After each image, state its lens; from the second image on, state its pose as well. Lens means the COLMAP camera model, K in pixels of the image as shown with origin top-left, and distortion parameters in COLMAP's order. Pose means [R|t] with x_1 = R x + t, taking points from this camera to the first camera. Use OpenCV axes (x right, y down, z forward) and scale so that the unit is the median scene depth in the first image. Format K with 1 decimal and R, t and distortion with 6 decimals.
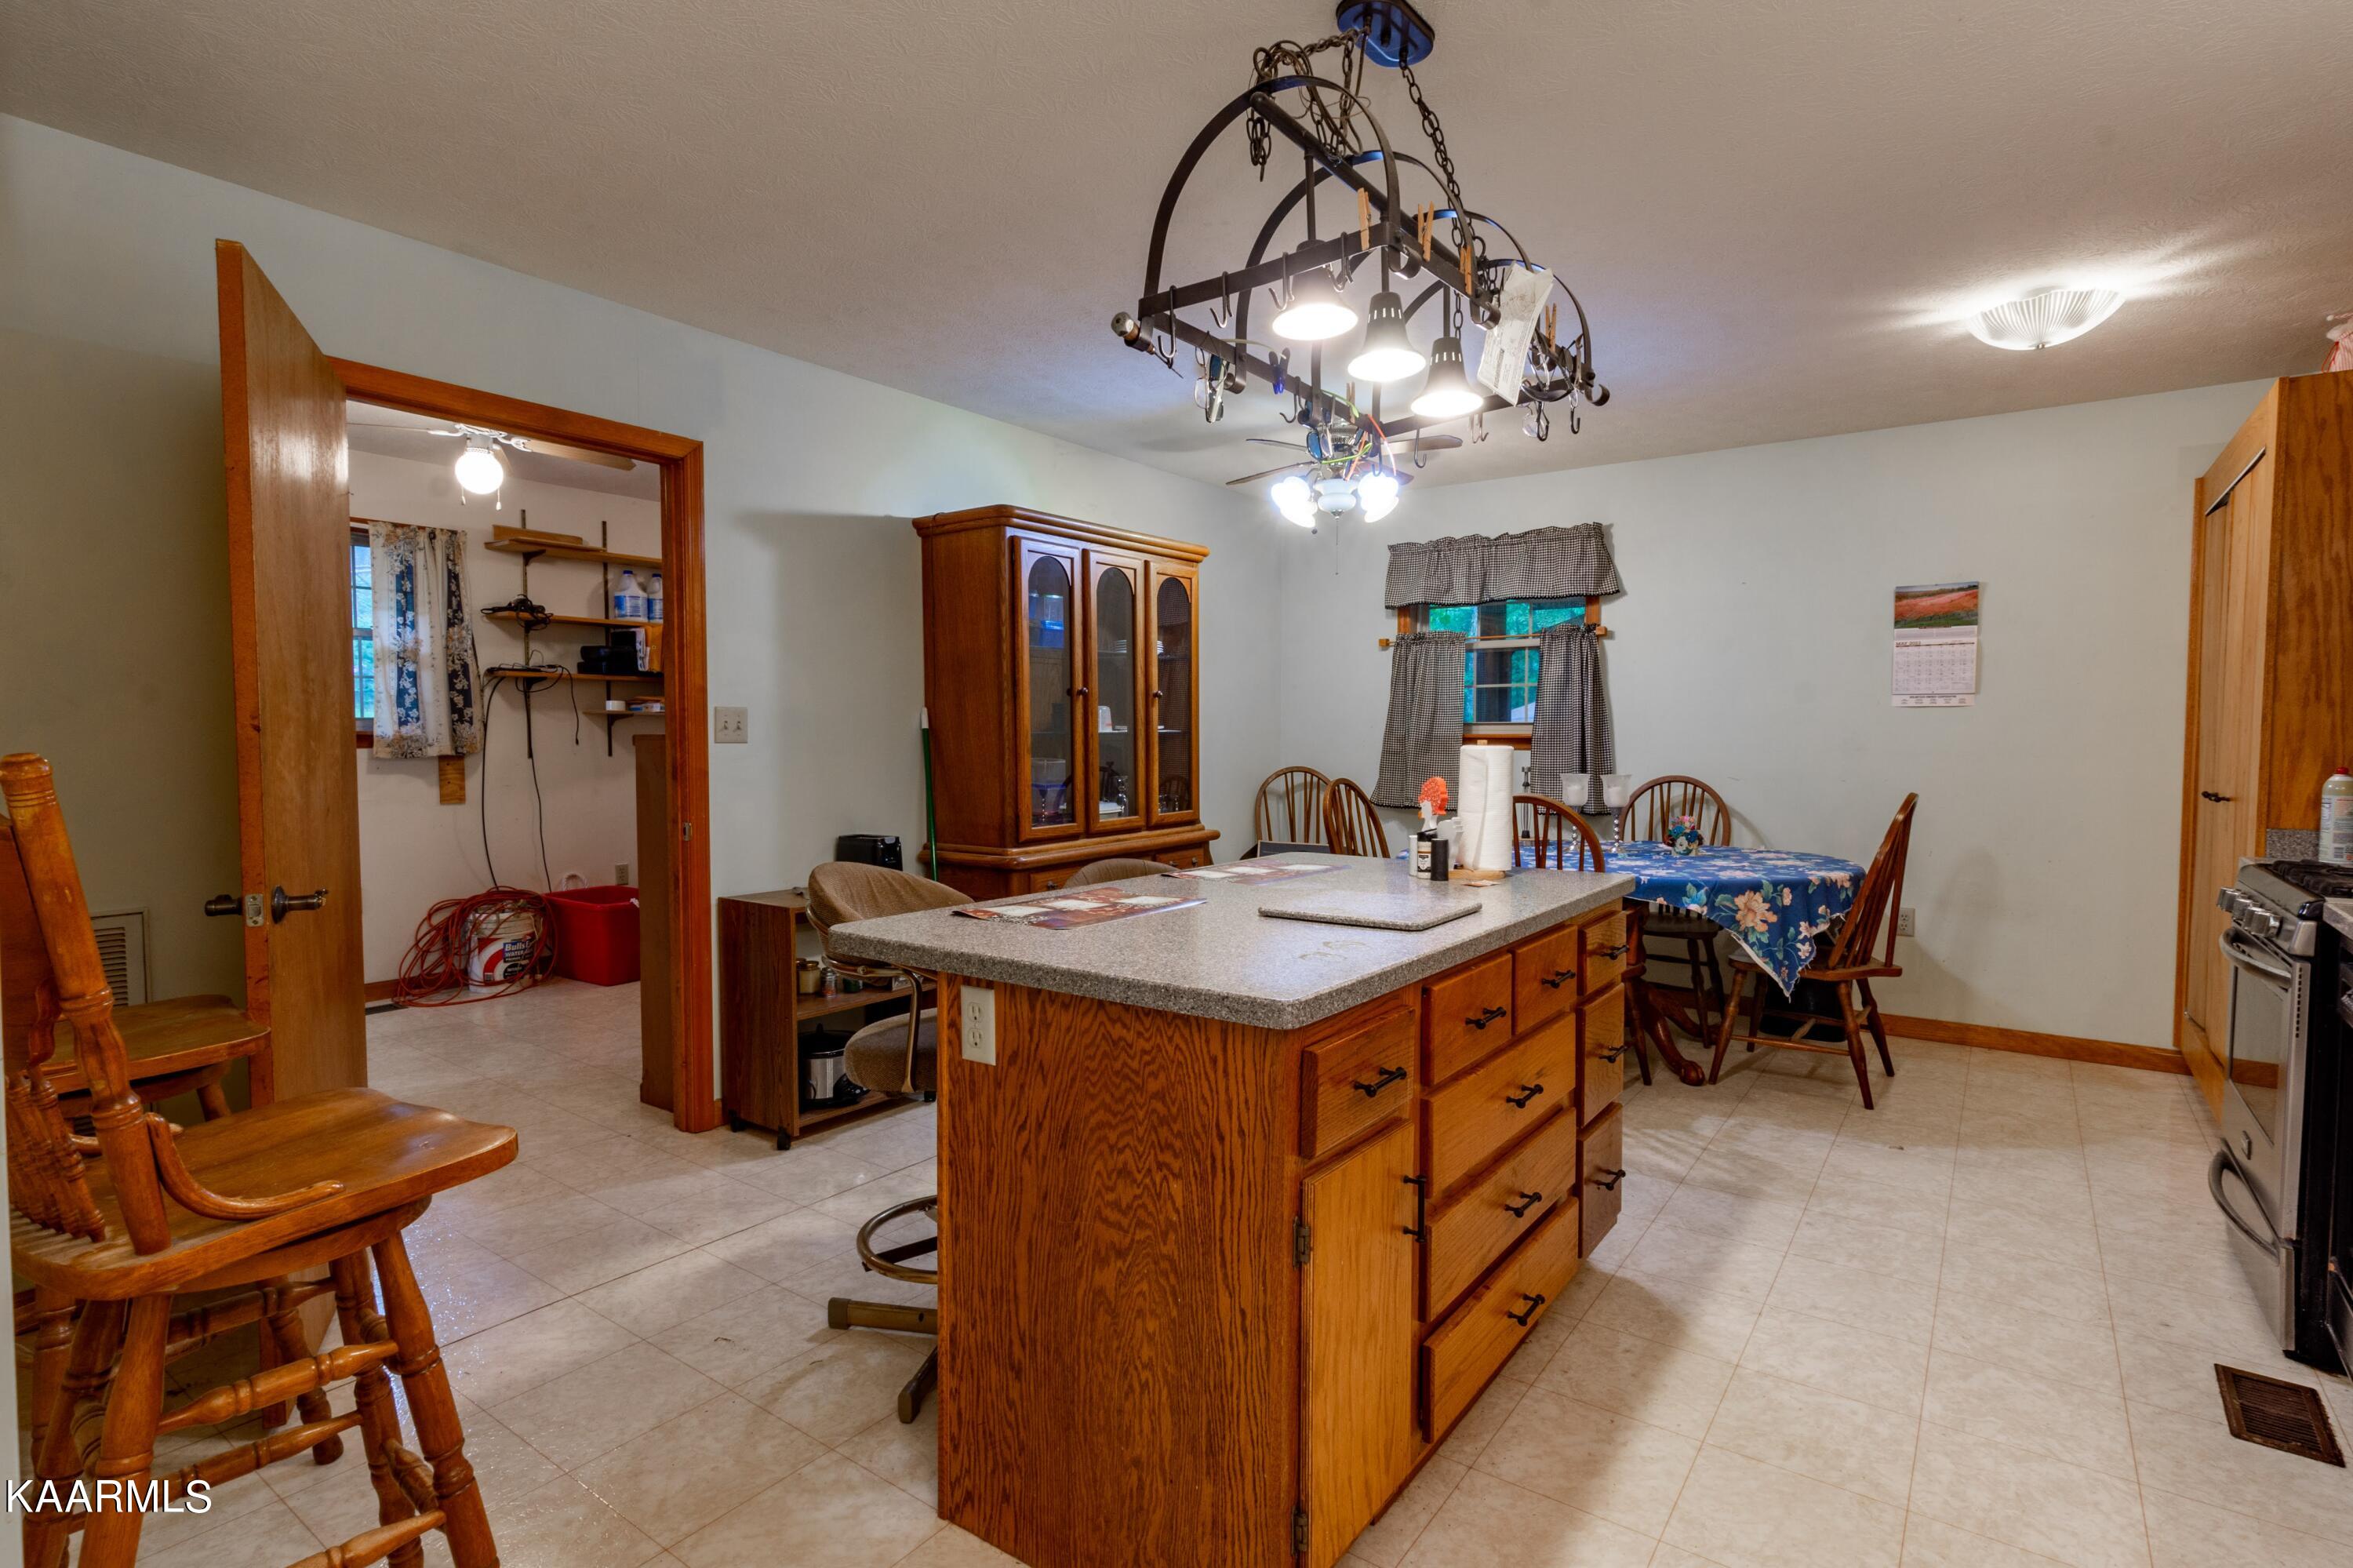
lens RADIAL K [[1144.9, 0, 1176.5], [0, 1144.9, 784.0], [0, 0, 1]] dist [-0.000821, -0.000341]
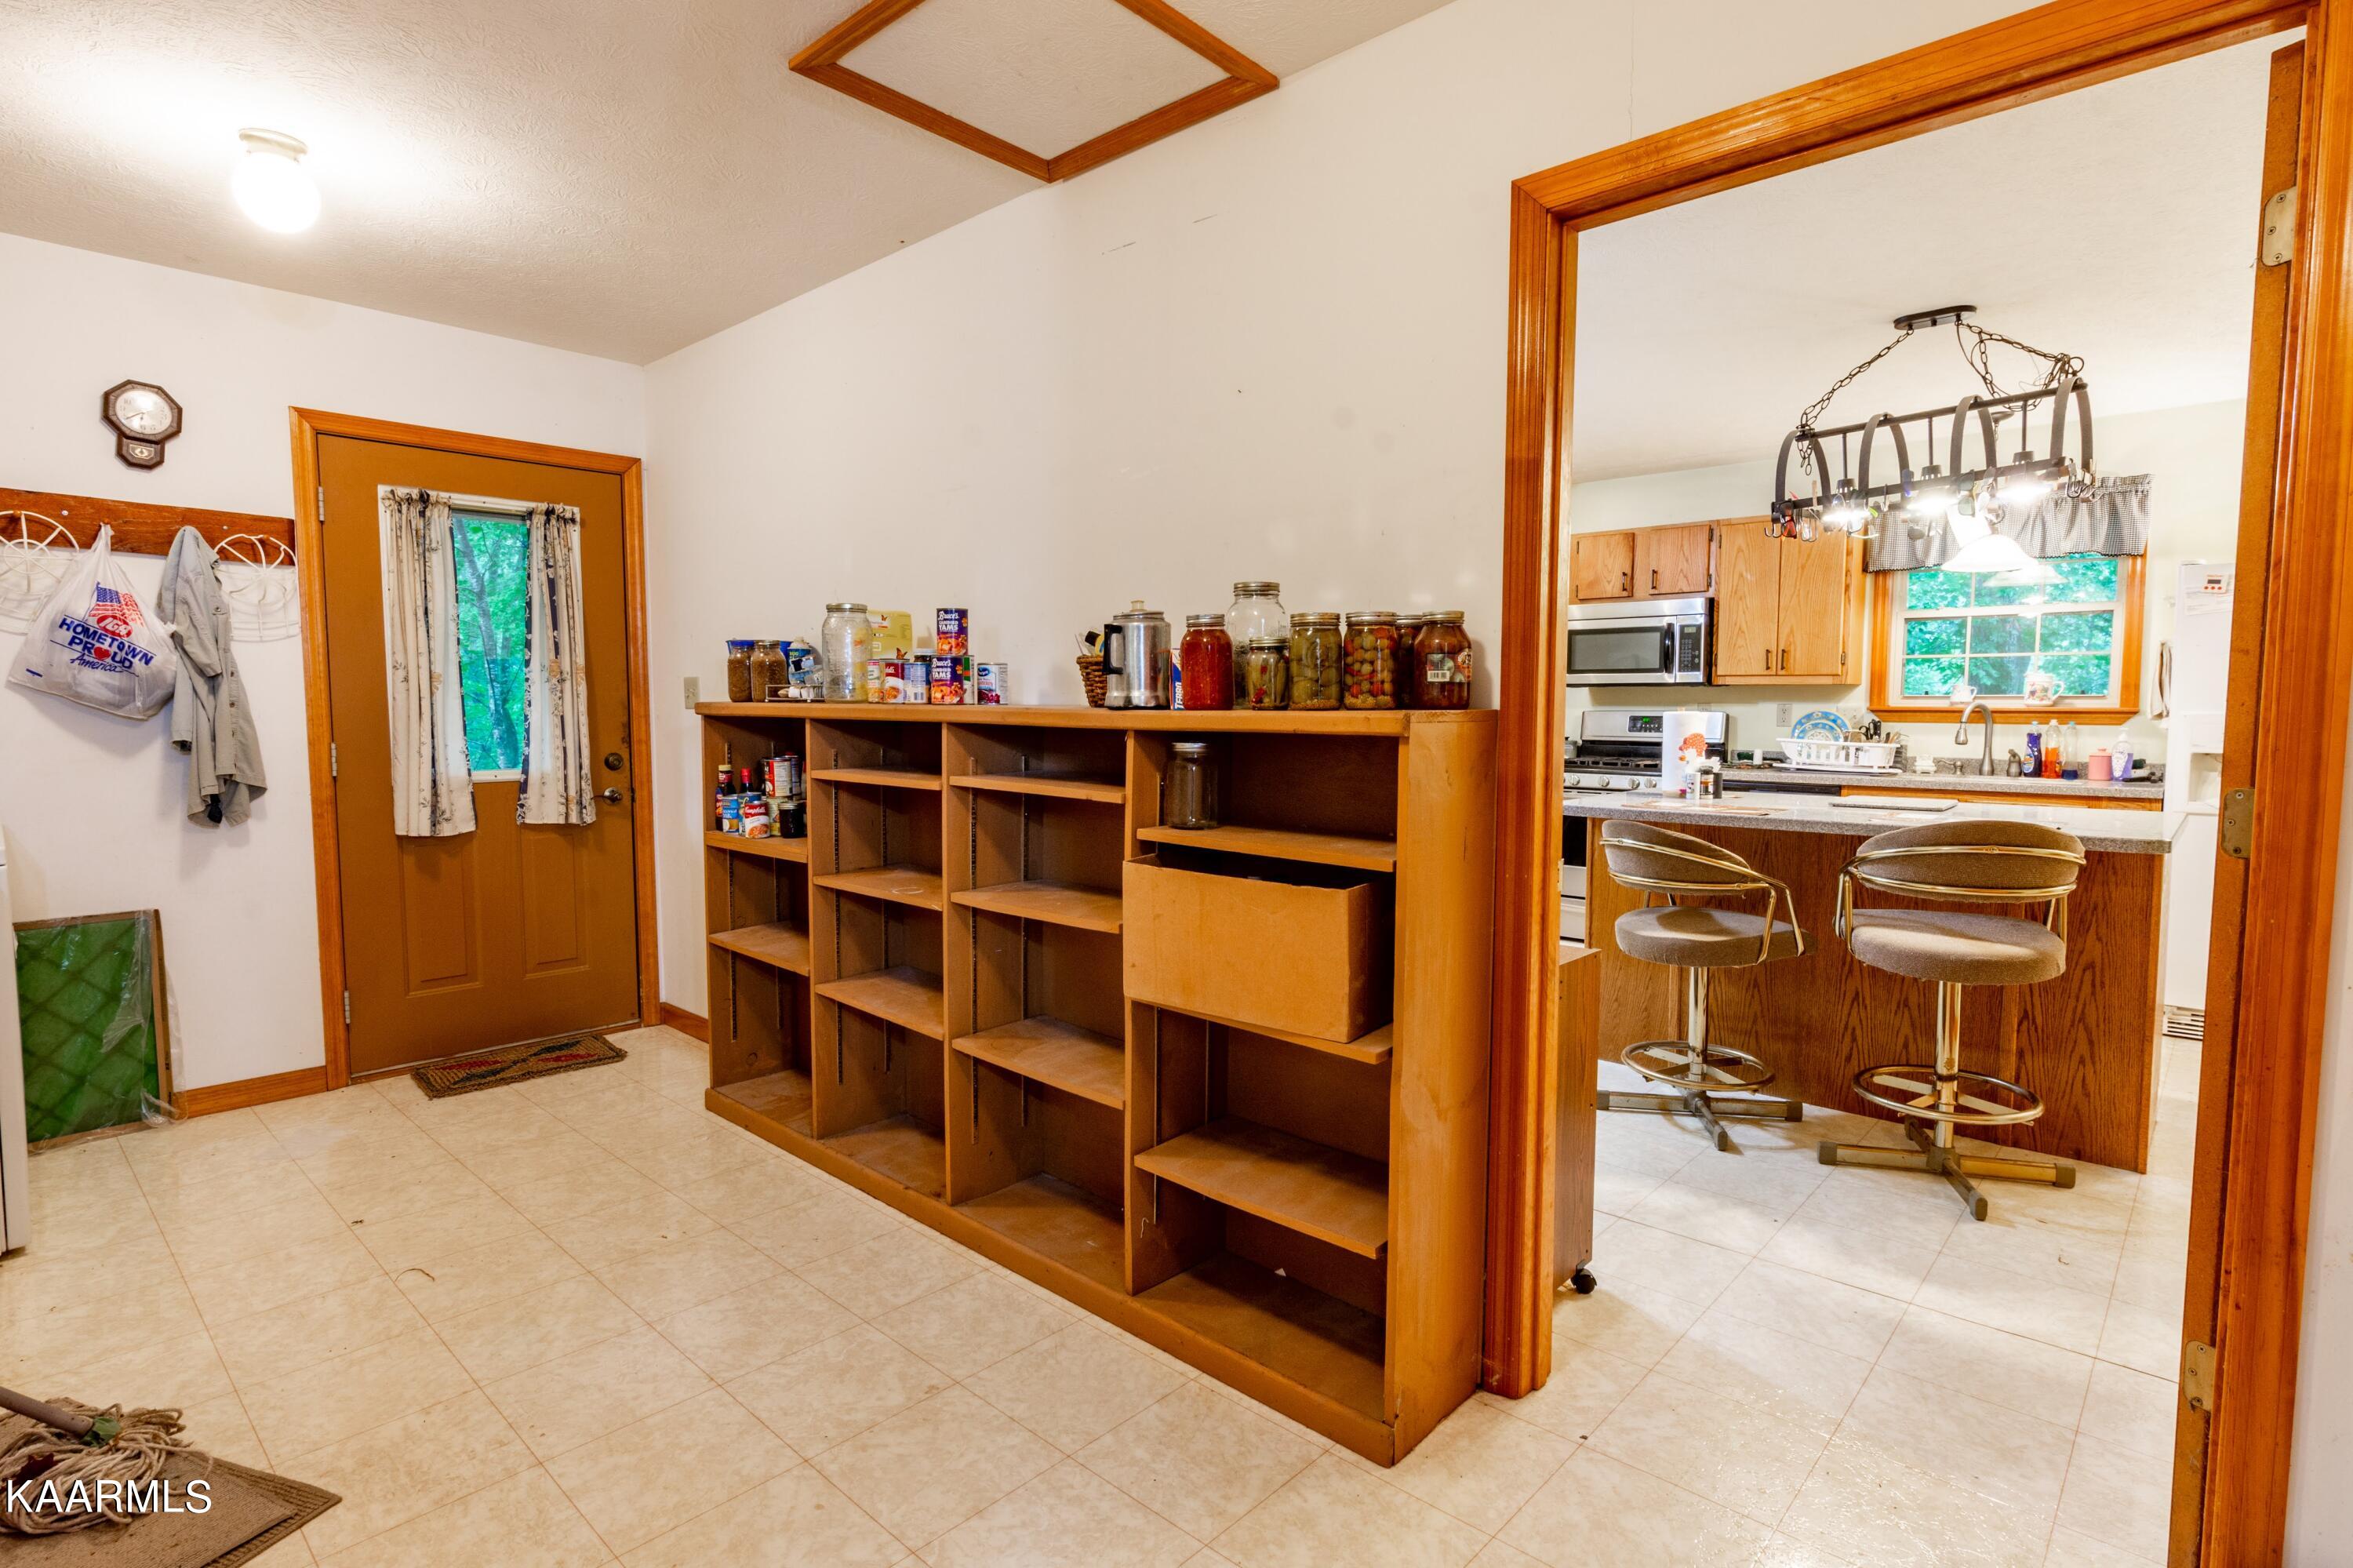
lens RADIAL K [[1170.6, 0, 1177.6], [0, 1170.6, 788.7], [0, 0, 1]] dist [-0.002368, 0.001693]
pose [[0.106580, -0.066306, 0.992091, -0.863300], [0.041818, 0.997190, 0.062155, -0.031218], [-0.993424, 0.034863, 0.109053, 0.948093]]
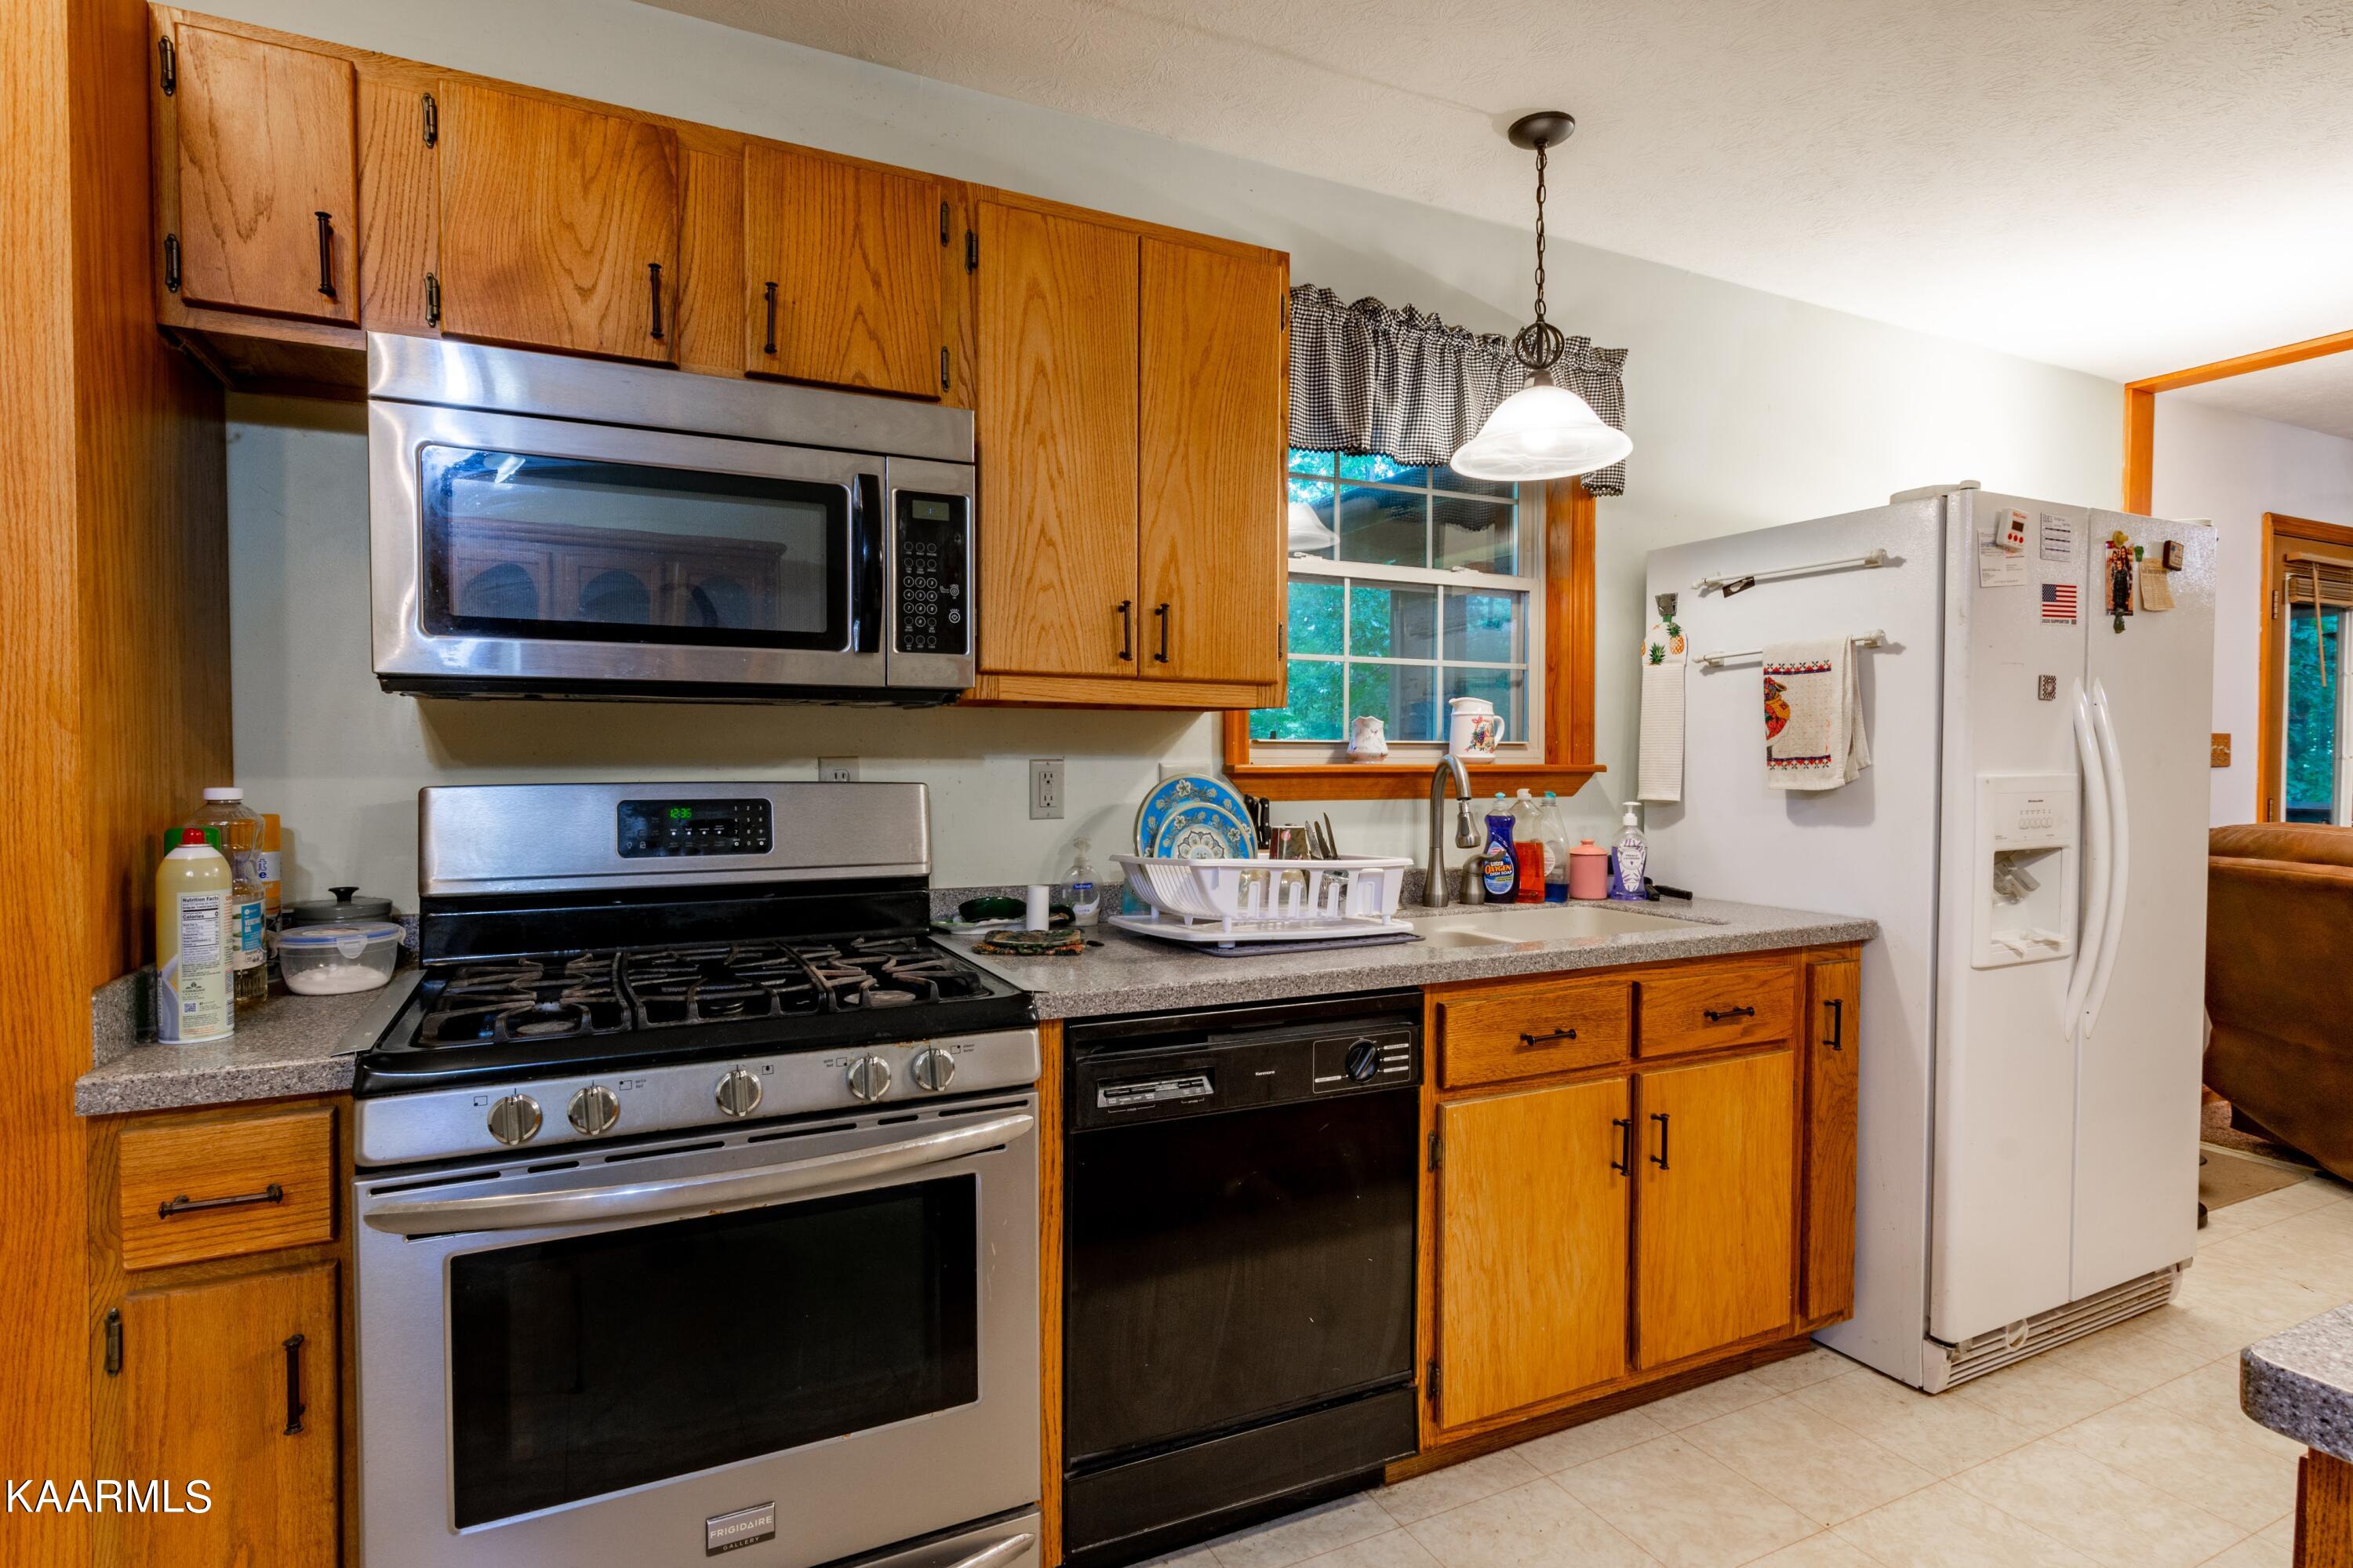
lens RADIAL K [[1170.6, 0, 1177.6], [0, 1170.6, 788.7], [0, 0, 1]] dist [-0.002368, 0.001693]
pose [[-0.882015, -0.006910, 0.471170, 0.303458], [0.025600, 0.997713, 0.062553, -0.033224], [-0.470525, 0.067234, -0.879821, 0.818739]]
